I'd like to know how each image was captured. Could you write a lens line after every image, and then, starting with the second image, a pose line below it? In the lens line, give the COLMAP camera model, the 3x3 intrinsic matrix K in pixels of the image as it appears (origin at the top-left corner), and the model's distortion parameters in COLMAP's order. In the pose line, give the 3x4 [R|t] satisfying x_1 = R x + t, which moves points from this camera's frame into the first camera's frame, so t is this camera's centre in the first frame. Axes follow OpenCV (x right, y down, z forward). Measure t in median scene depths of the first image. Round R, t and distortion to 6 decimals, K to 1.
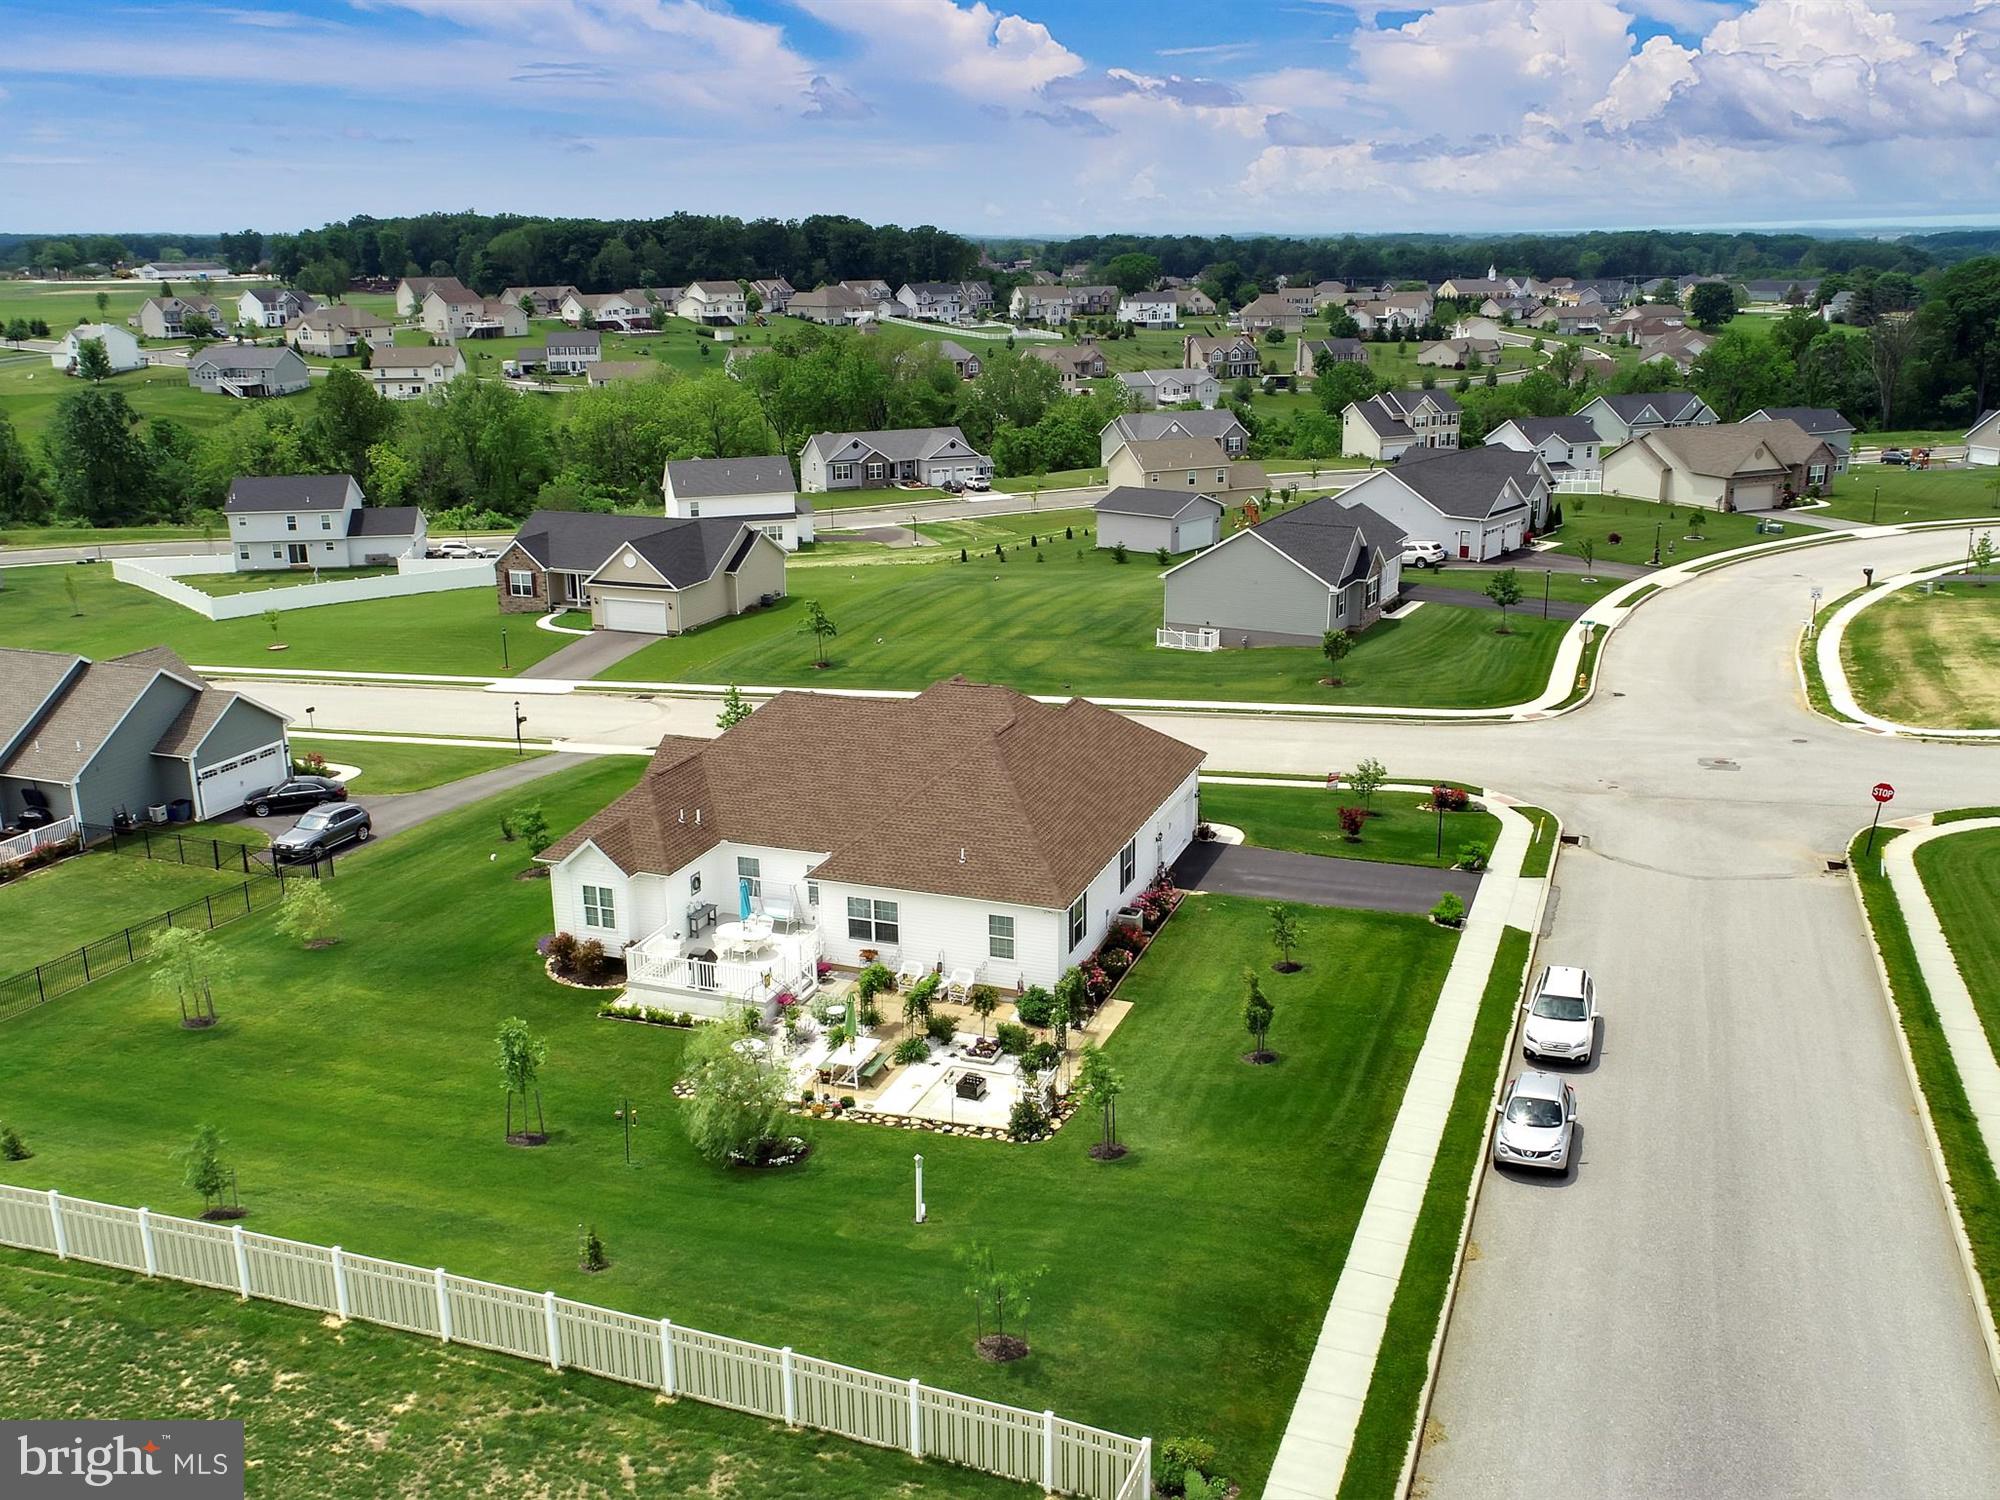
lens RADIAL K [[1782.5, 0, 1000.0], [0, 1782.5, 750.0], [0, 0, 1]] dist [0.002806, -0.002384]
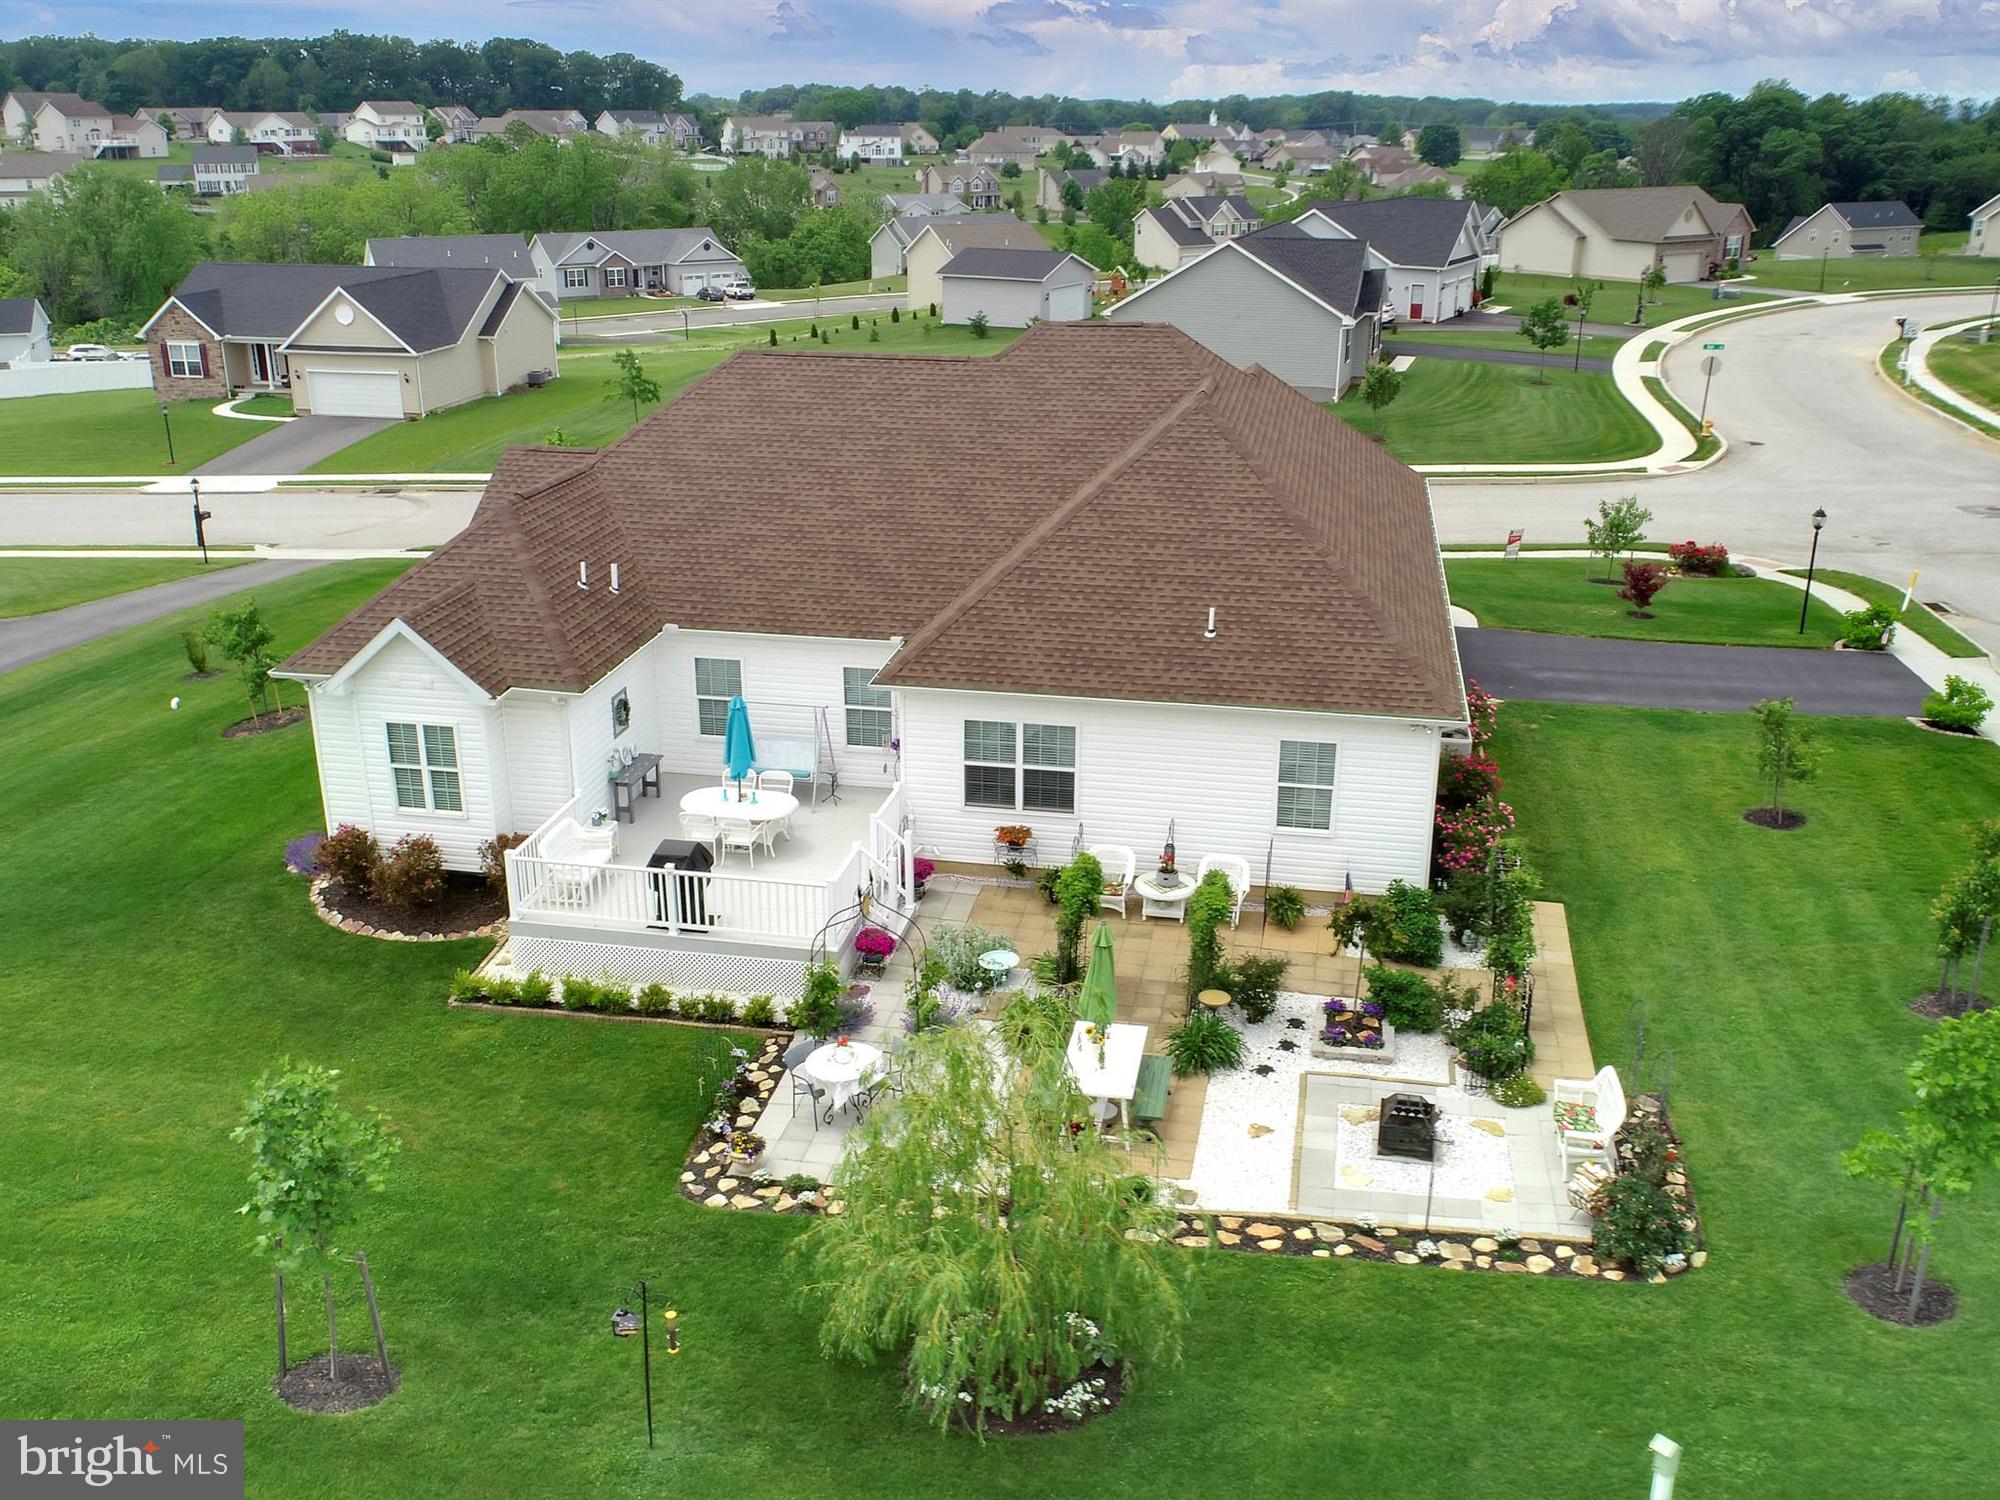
lens RADIAL K [[1780.9, 0, 1000.0], [0, 1780.9, 750.0], [0, 0, 1]] dist [-0.007181, 0.001253]
pose [[0.985815, -0.045296, 0.161609, -0.079218], [0.034249, 0.996923, 0.070504, 0.029191], [-0.164305, -0.063969, 0.984333, 0.269024]]
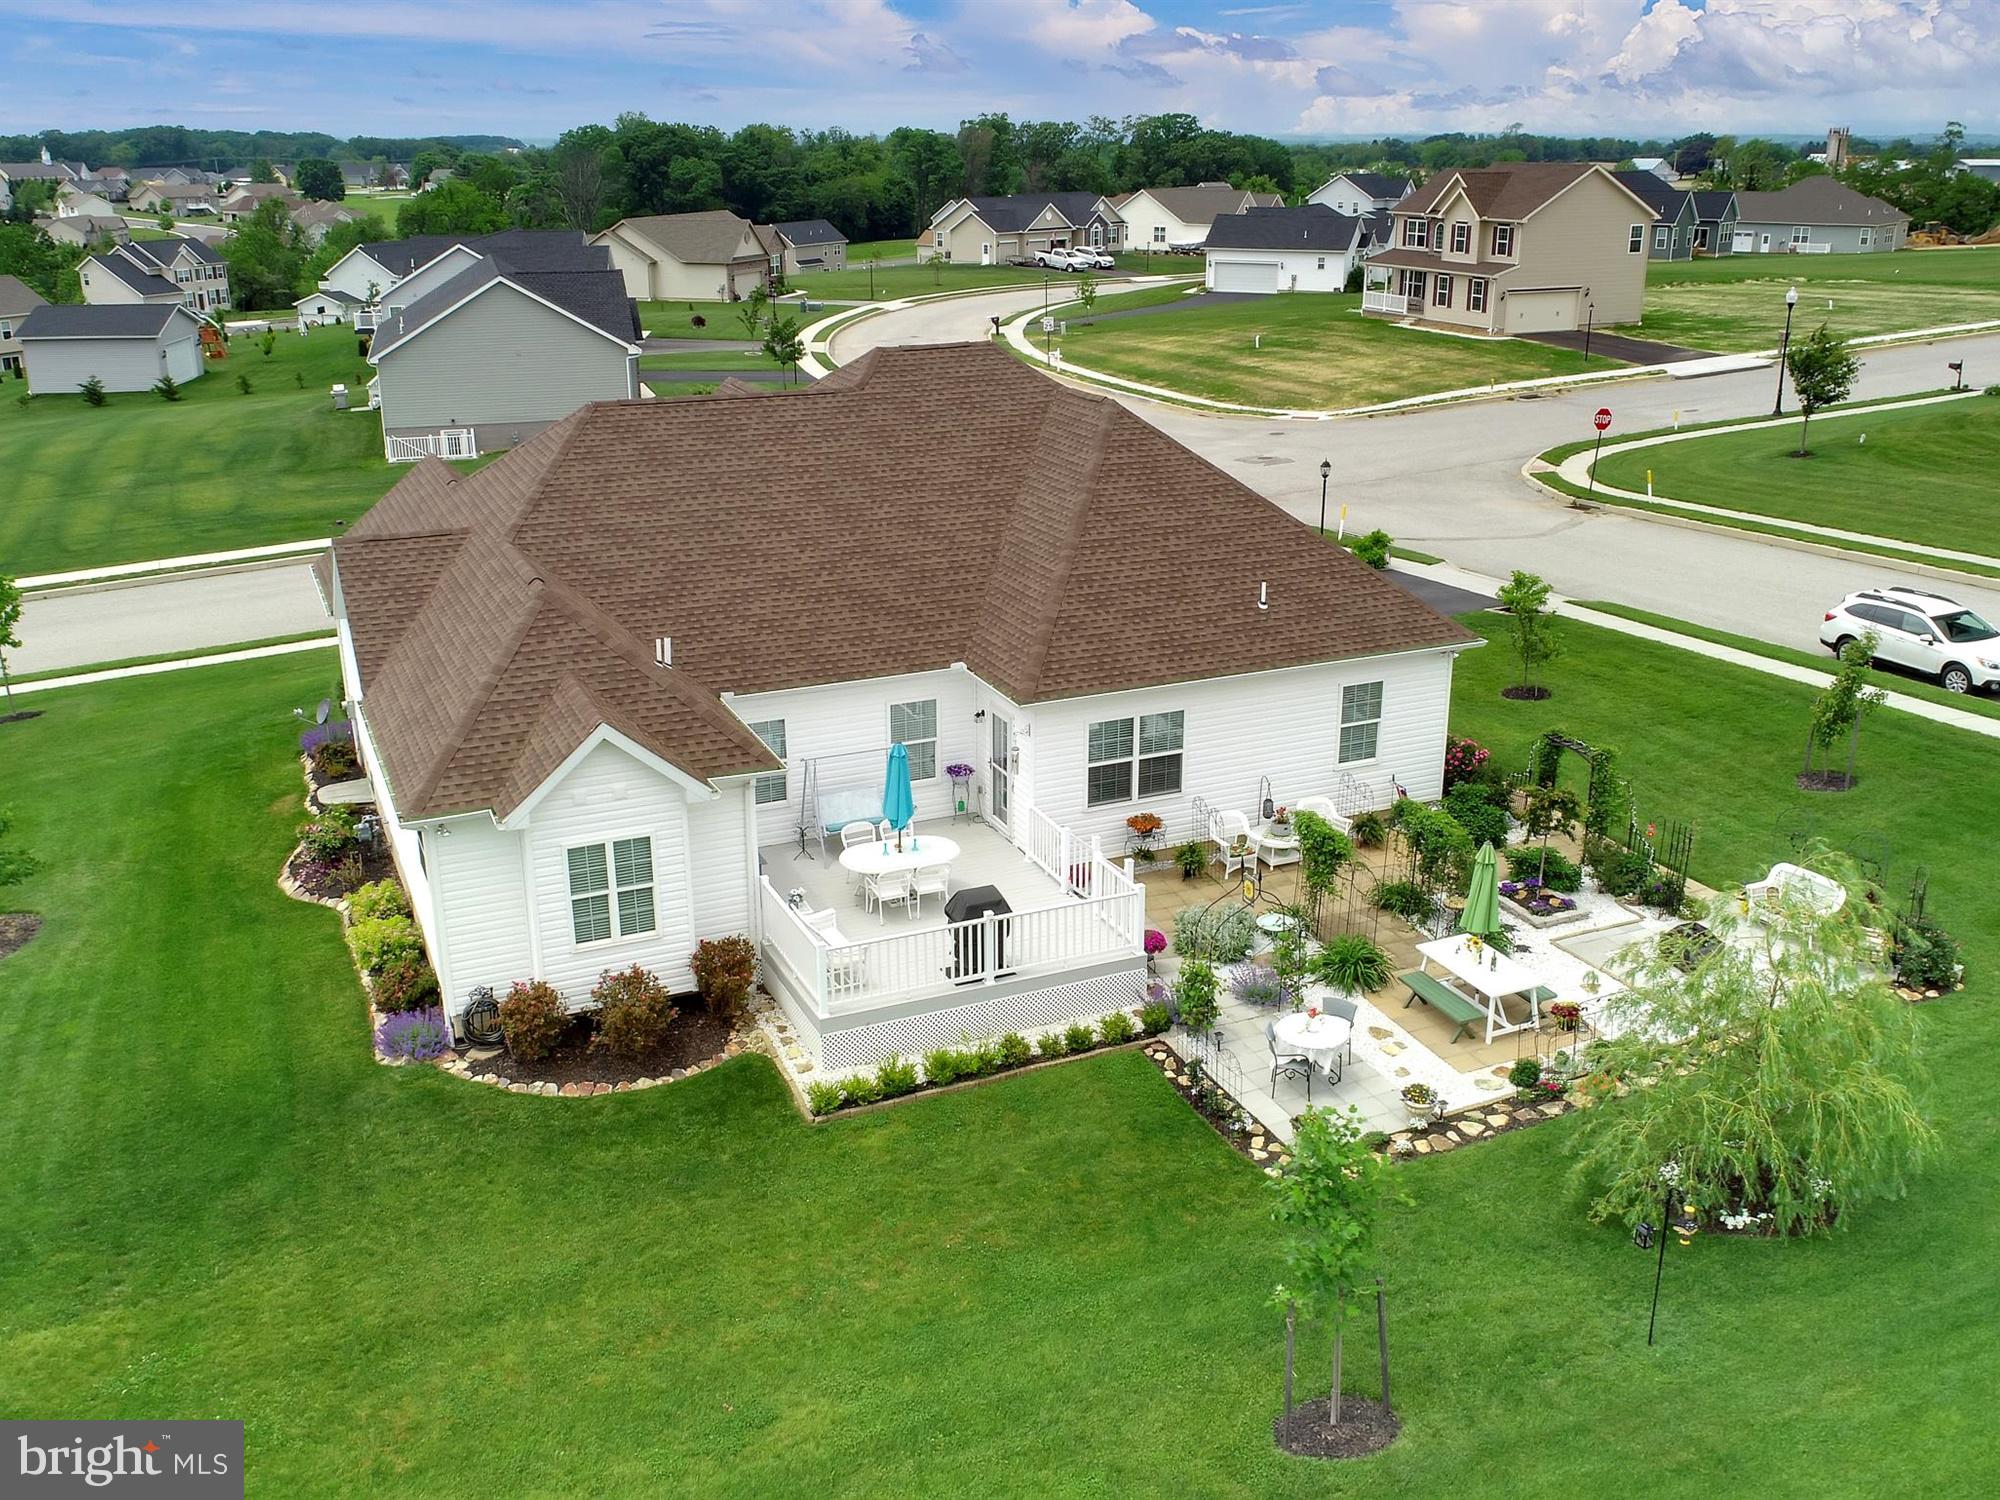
lens RADIAL K [[1782.5, 0, 1000.0], [0, 1782.5, 750.0], [0, 0, 1]] dist [0.002806, -0.002384]
pose [[0.715766, -0.221688, 0.662218, -0.223840], [0.191345, 0.974242, 0.119326, 0.012835], [-0.671615, 0.041302, 0.739749, 0.332500]]
